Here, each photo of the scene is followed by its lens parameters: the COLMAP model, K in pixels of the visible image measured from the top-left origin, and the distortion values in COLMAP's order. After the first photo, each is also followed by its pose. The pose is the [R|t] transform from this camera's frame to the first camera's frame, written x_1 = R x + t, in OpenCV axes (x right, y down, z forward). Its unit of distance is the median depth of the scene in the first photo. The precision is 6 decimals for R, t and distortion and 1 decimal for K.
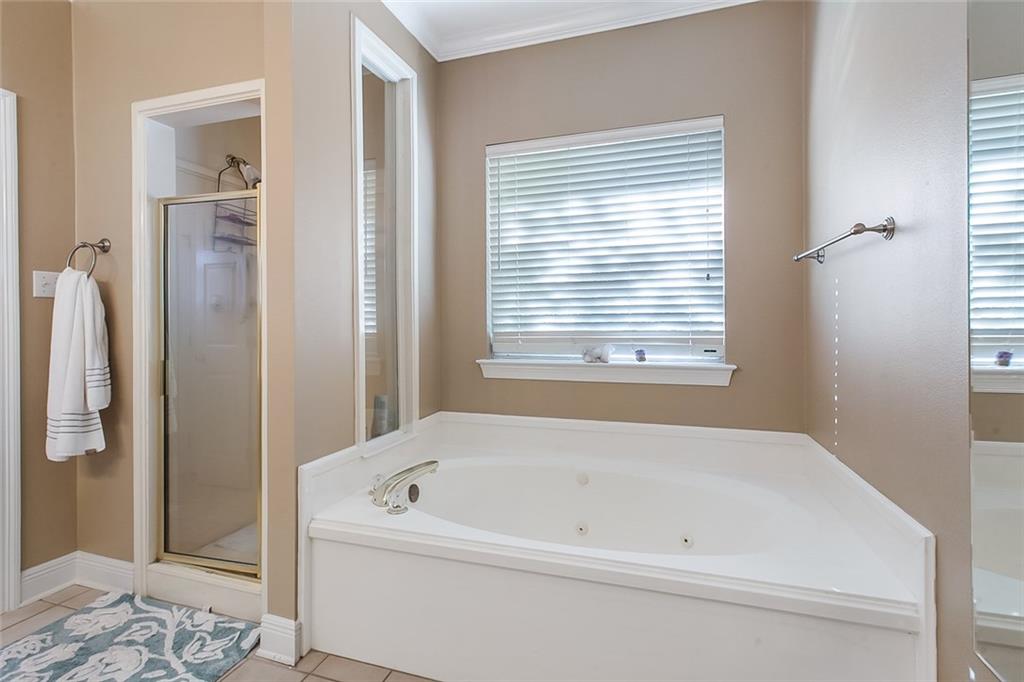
lens RADIAL K [[478.3, 0, 509.9], [0, 478.3, 332.0], [0, 0, 1]] dist [0.001651, 0.000614]
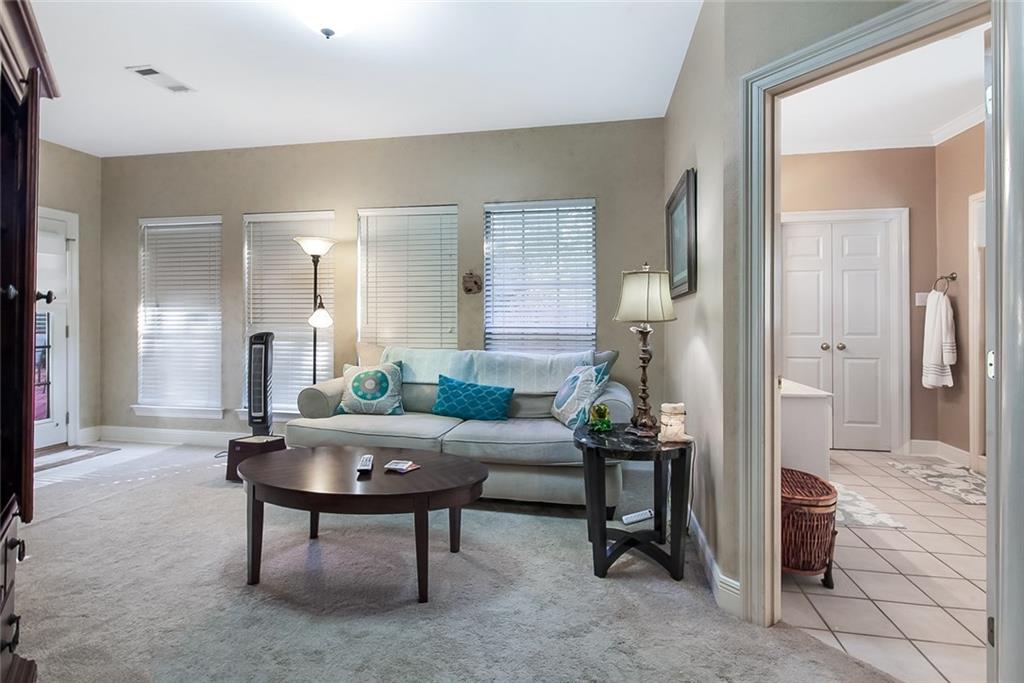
lens RADIAL K [[478.3, 0, 501.8], [0, 478.3, 320.2], [0, 0, 1]] dist [0.001651, 0.000614]
pose [[0.108741, -0.004426, -0.994060, 0.822552], [-0.007535, 0.999958, -0.005277, 0.011360], [0.994042, 0.008064, 0.108703, -0.954350]]
